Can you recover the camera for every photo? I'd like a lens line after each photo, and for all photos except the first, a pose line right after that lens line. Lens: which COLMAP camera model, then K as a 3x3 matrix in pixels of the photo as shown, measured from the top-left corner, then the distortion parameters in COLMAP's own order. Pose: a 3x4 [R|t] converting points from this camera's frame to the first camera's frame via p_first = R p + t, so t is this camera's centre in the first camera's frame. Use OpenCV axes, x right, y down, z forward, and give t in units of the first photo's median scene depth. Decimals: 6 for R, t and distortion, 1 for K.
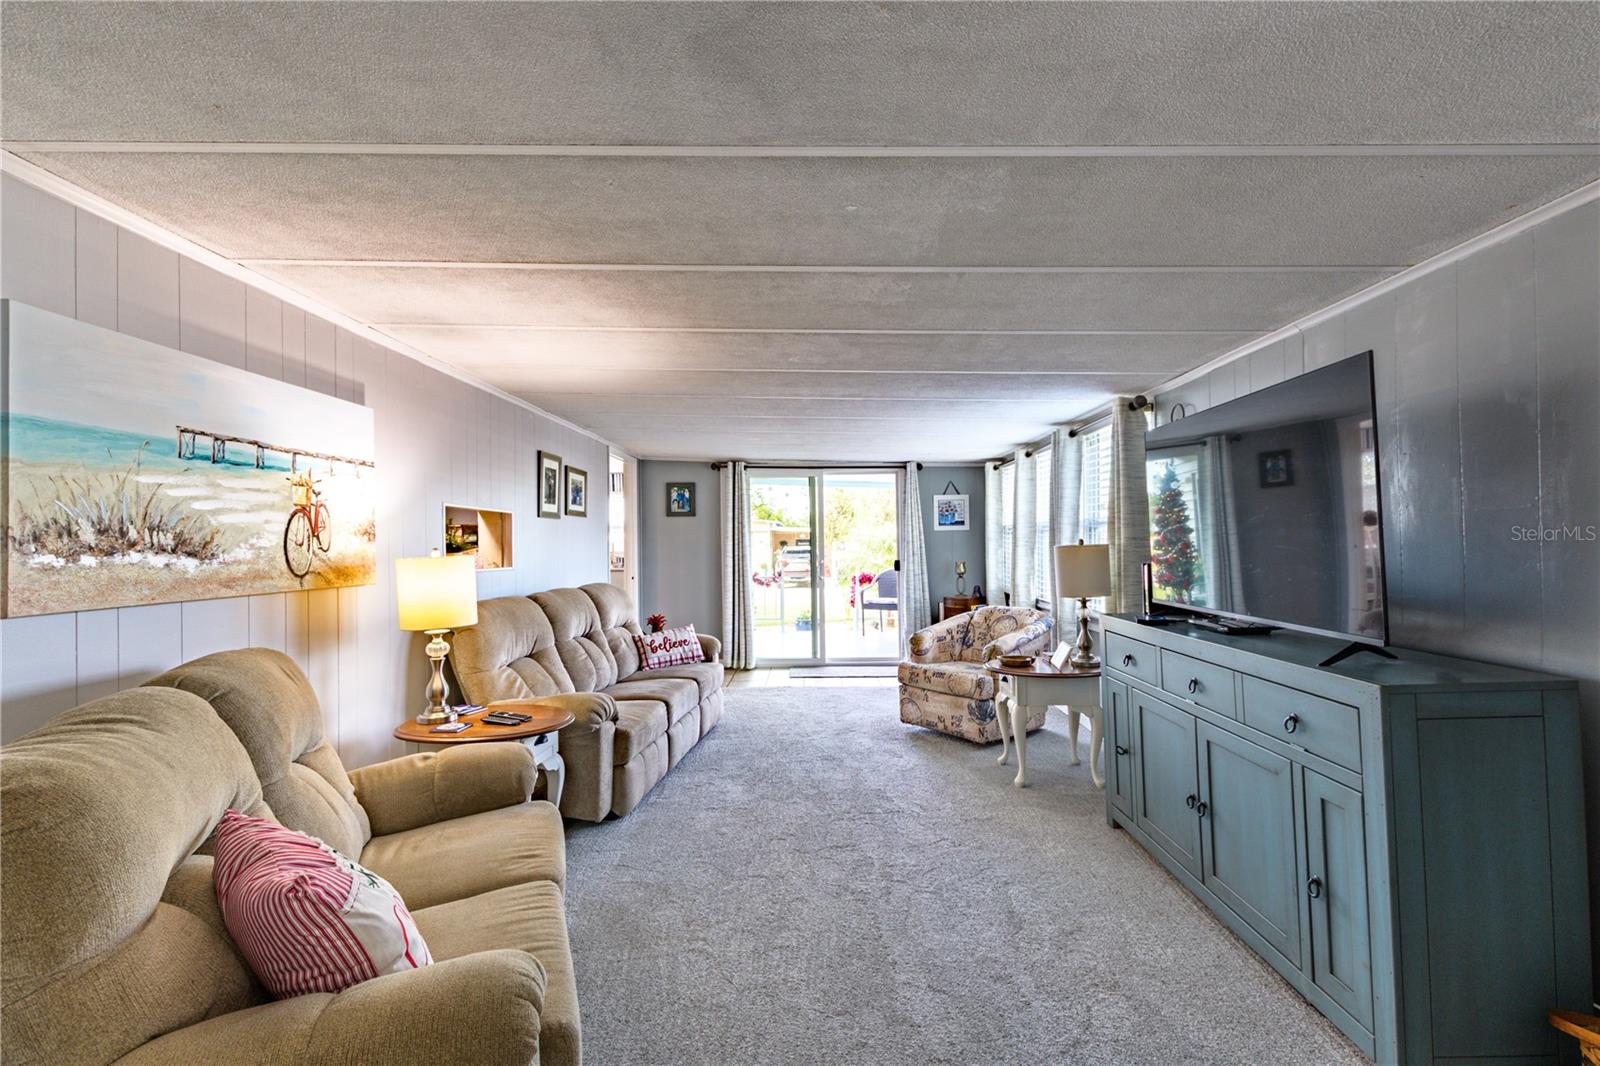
lens RADIAL K [[697.3, 0, 801.0], [0, 697.3, 536.1], [0, 0, 1]] dist [0.002502, -0.002322]
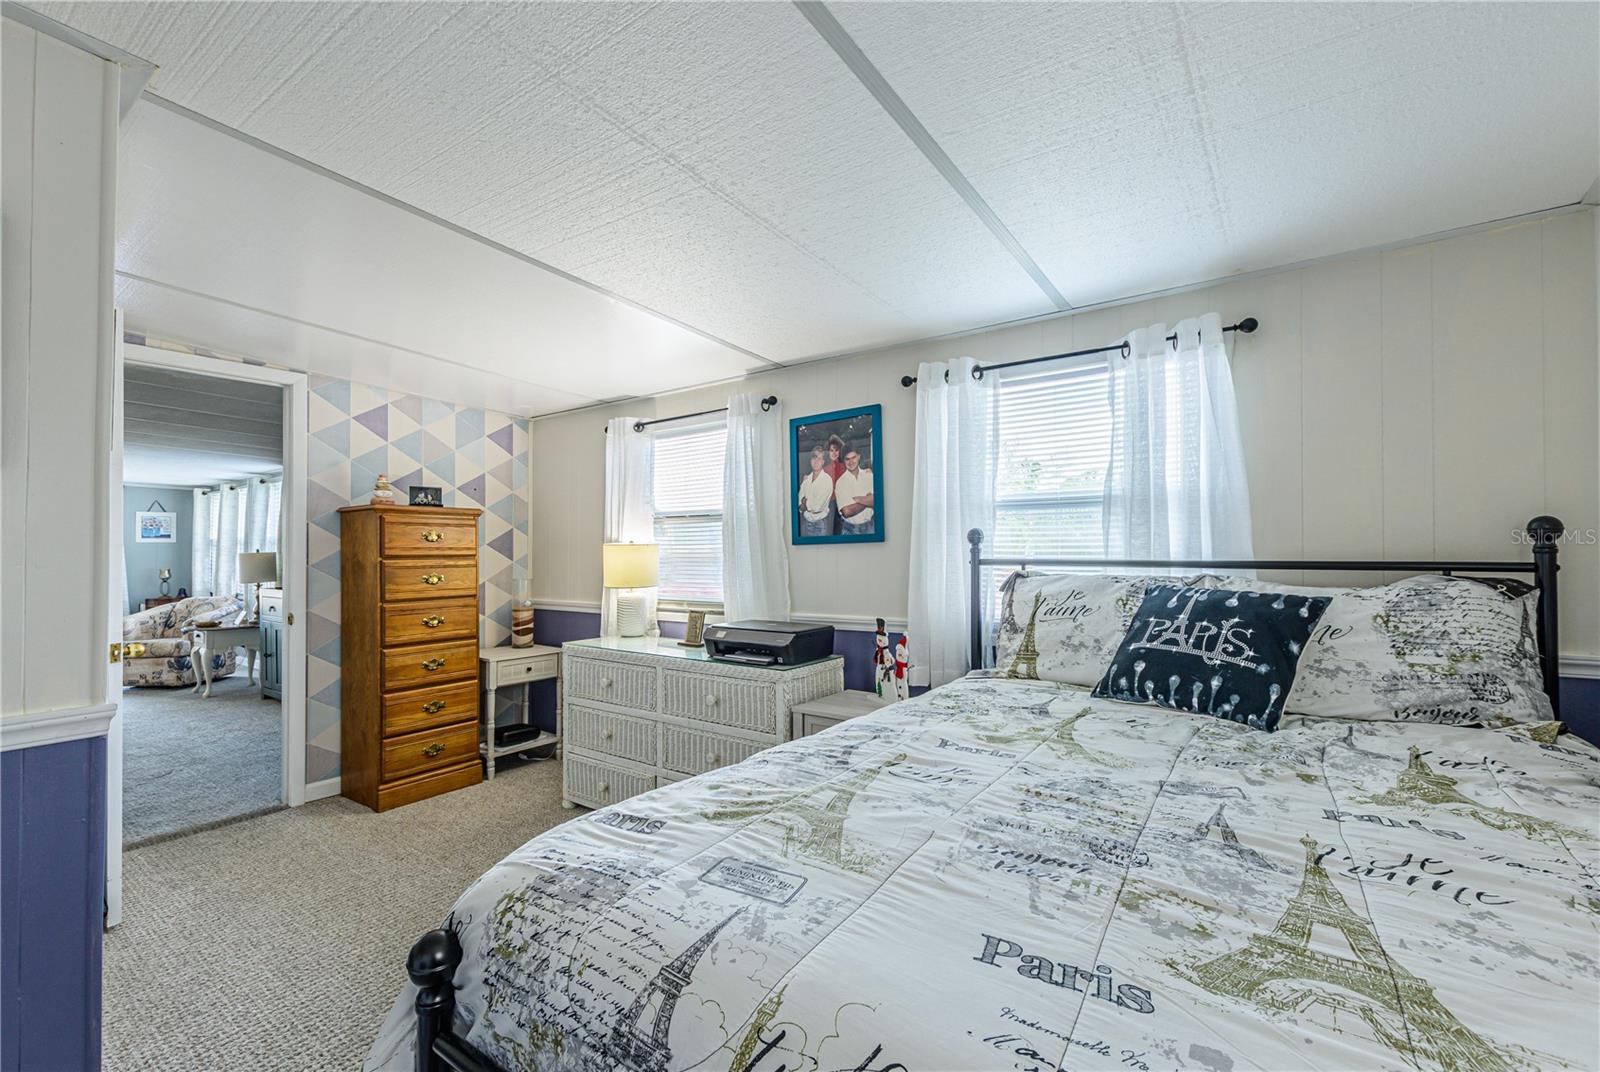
lens RADIAL K [[722.2, 0, 801.3], [0, 722.2, 538.6], [0, 0, 1]] dist [0.002035, 0.000890]
pose [[0.586568, 0.028736, 0.809390, -0.186344], [-0.010645, 0.999558, -0.027773, 0.010548], [-0.809830, 0.007675, 0.586615, -0.830401]]
